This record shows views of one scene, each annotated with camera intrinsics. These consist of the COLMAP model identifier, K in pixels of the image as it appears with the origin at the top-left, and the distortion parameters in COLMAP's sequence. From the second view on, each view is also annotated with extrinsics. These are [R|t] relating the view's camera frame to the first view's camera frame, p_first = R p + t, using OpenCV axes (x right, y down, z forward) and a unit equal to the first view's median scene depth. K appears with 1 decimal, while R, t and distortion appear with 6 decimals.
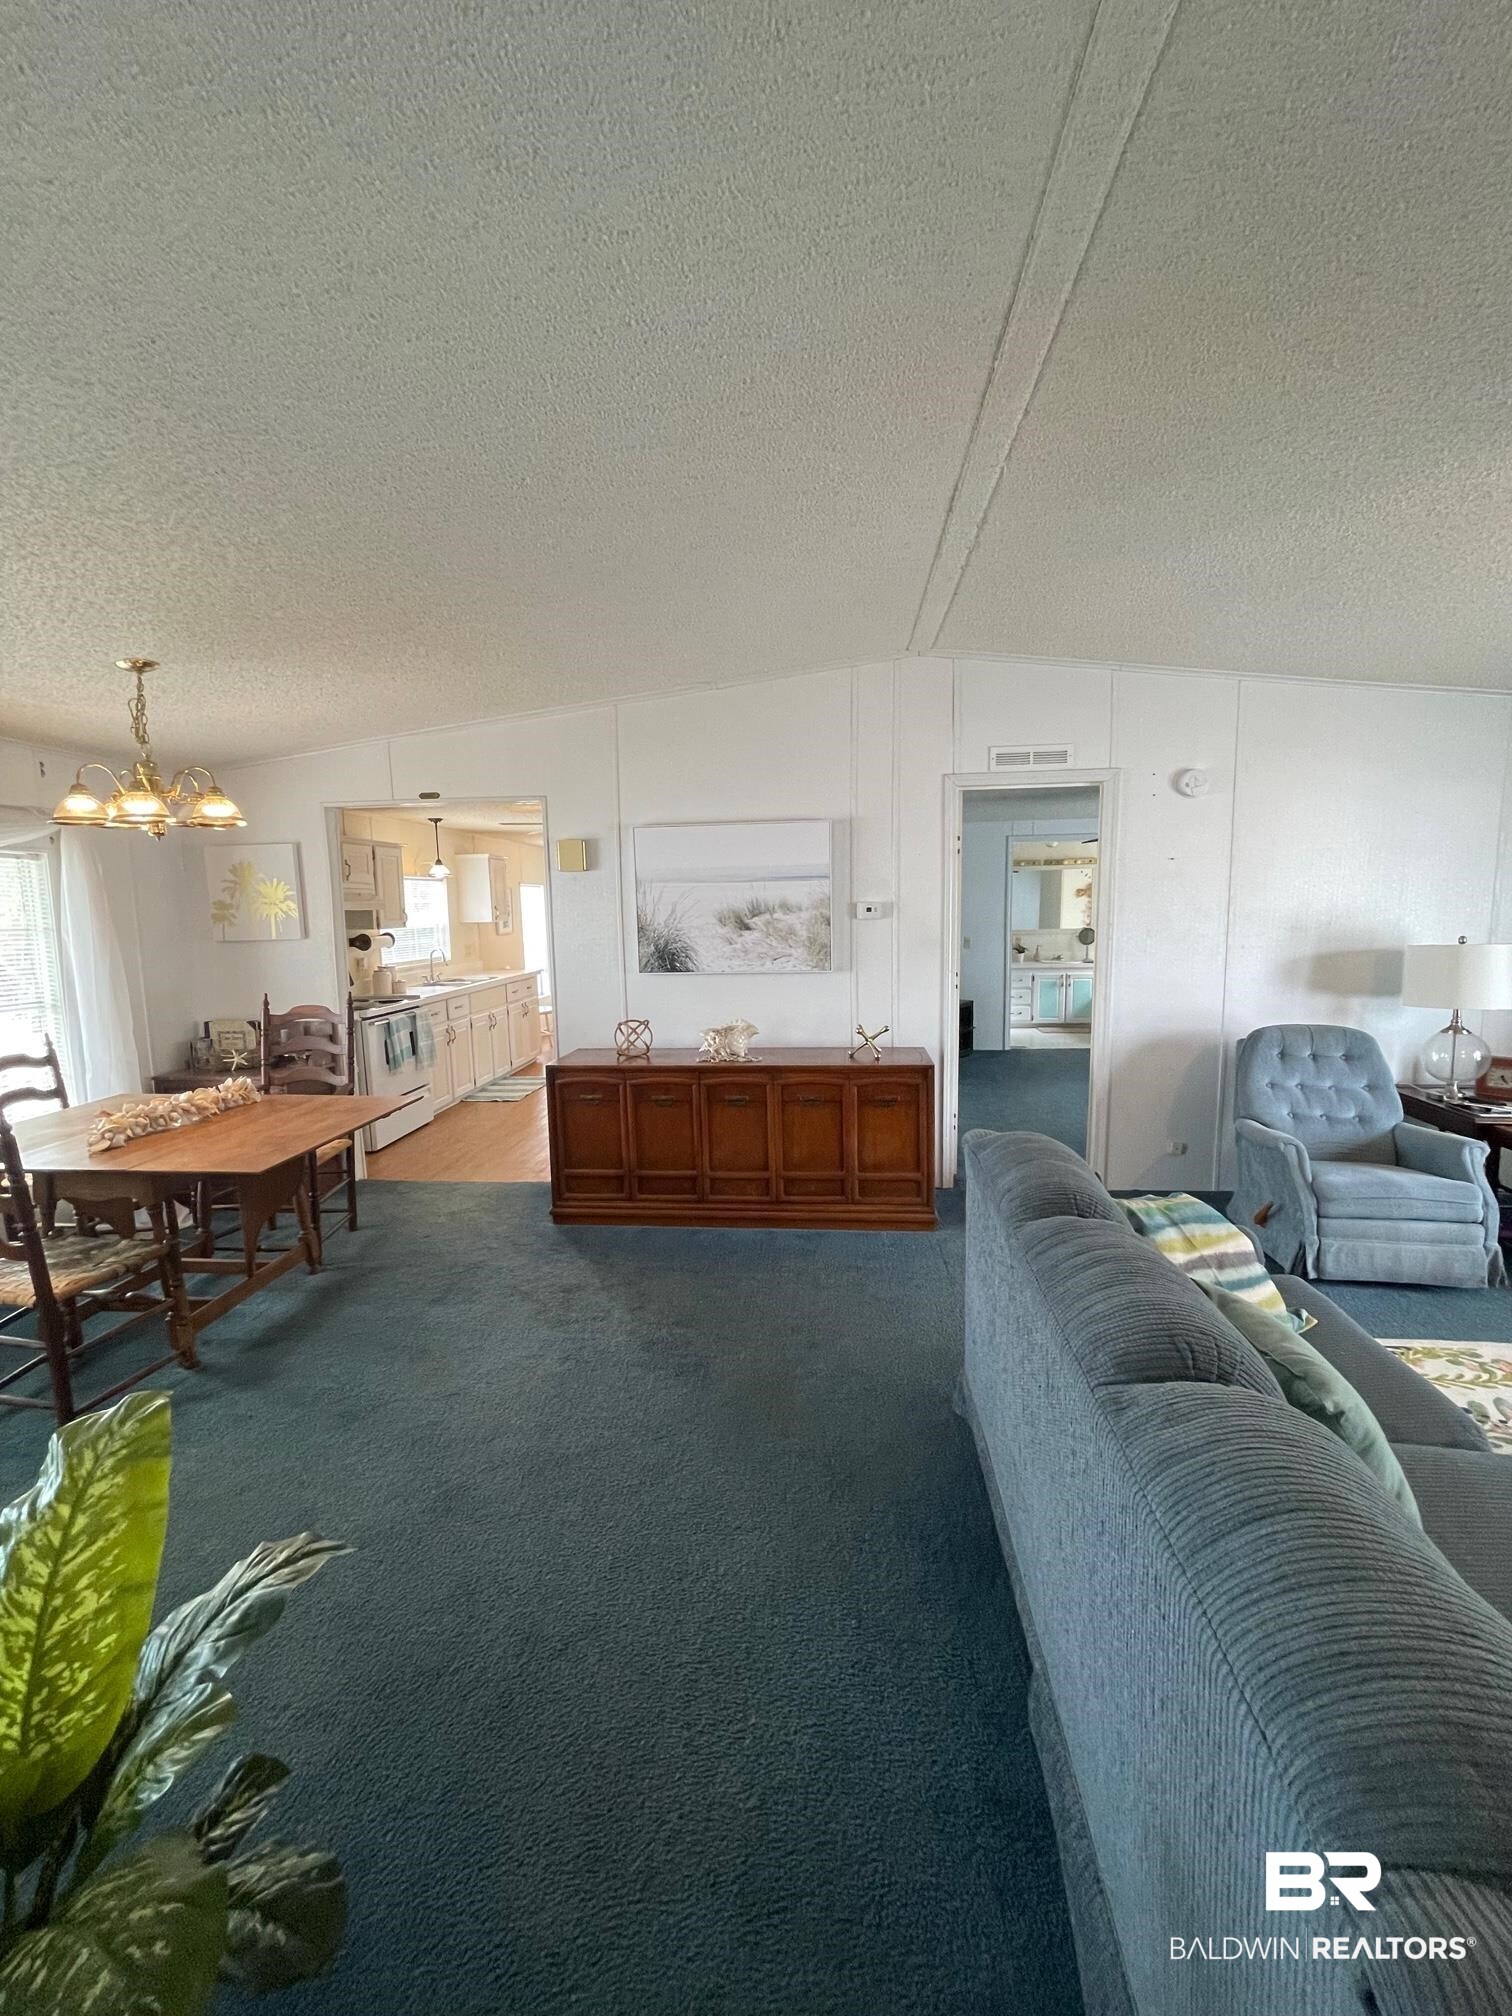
lens RADIAL K [[814.3, 0, 756.0], [0, 814.3, 1008.0], [0, 0, 1]] dist [0.010490, 0.000082]
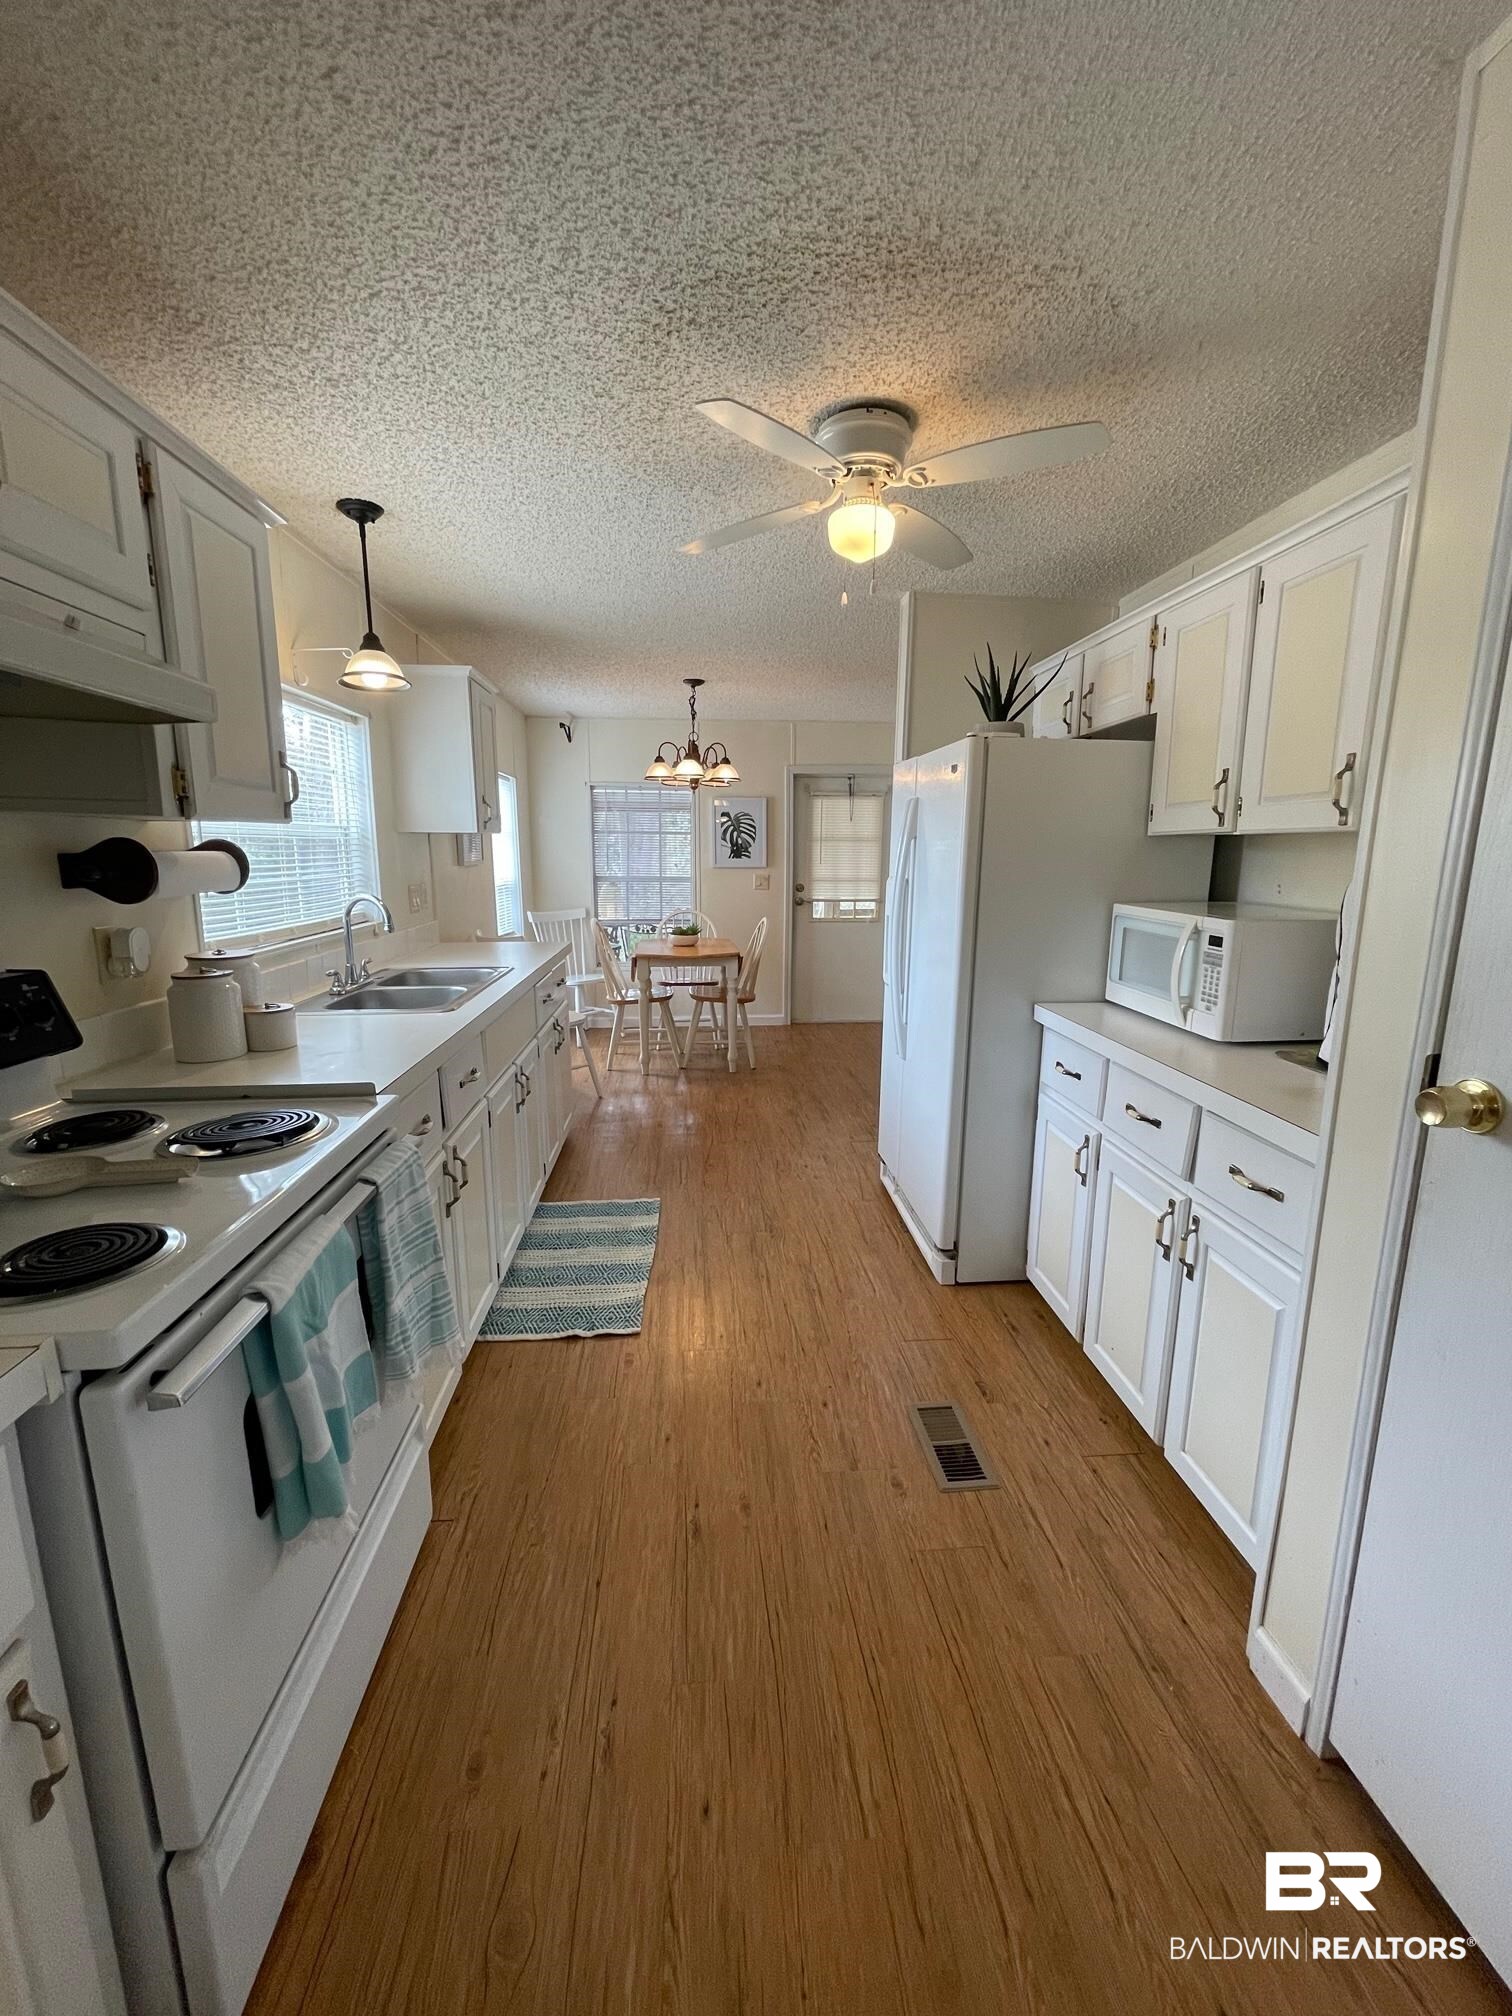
lens RADIAL K [[814.3, 0, 756.0], [0, 814.3, 1008.0], [0, 0, 1]] dist [0.010490, 0.000082]
pose [[0.986049, -0.011266, 0.166076, -0.318225], [0.000401, 0.997865, 0.065308, -0.052882], [-0.166457, -0.064330, 0.983948, 0.690563]]
